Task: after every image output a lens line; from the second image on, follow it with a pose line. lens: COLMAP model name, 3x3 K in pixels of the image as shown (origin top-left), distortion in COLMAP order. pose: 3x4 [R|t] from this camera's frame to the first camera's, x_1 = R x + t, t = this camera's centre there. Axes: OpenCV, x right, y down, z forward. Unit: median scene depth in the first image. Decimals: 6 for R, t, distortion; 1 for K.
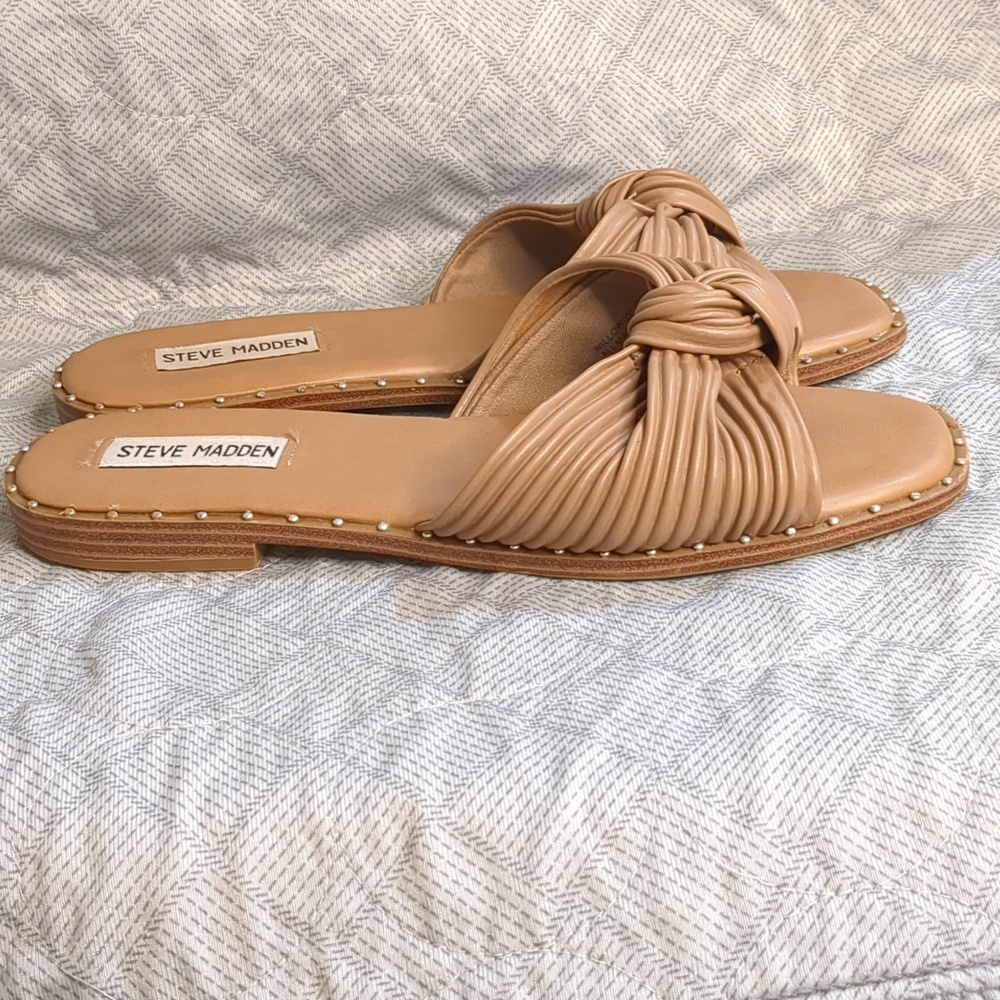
lens RADIAL K [[1816.7, 0, 500.0], [0, 1816.7, 500.0], [0, 0, 1]] dist [0.118232, -0.480832]
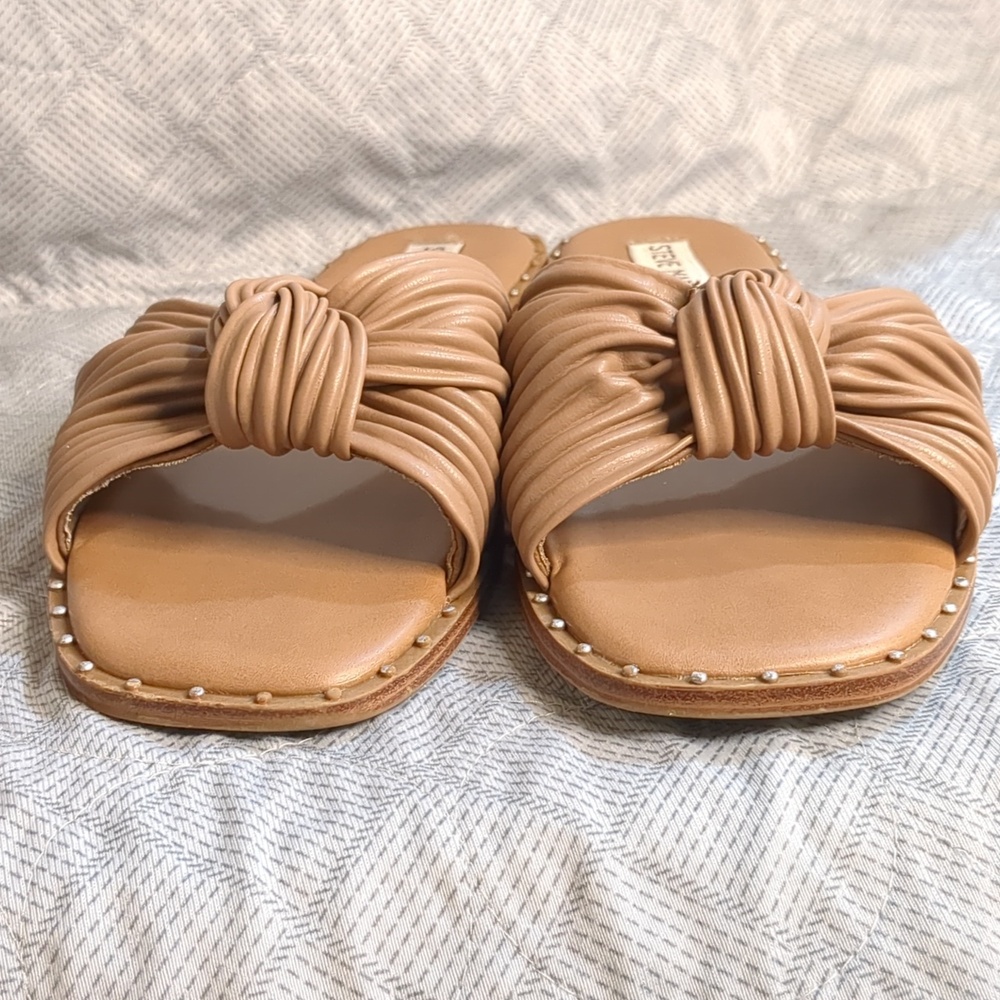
lens RADIAL K [[1816.7, 0, 500.0], [0, 1816.7, 500.0], [0, 0, 1]] dist [0.118232, -0.480832]
pose [[0.983605, -0.033903, 0.177123, -0.198820], [0.048519, 0.995705, -0.078848, 0.087622], [-0.173689, 0.086149, 0.981025, 0.263053]]
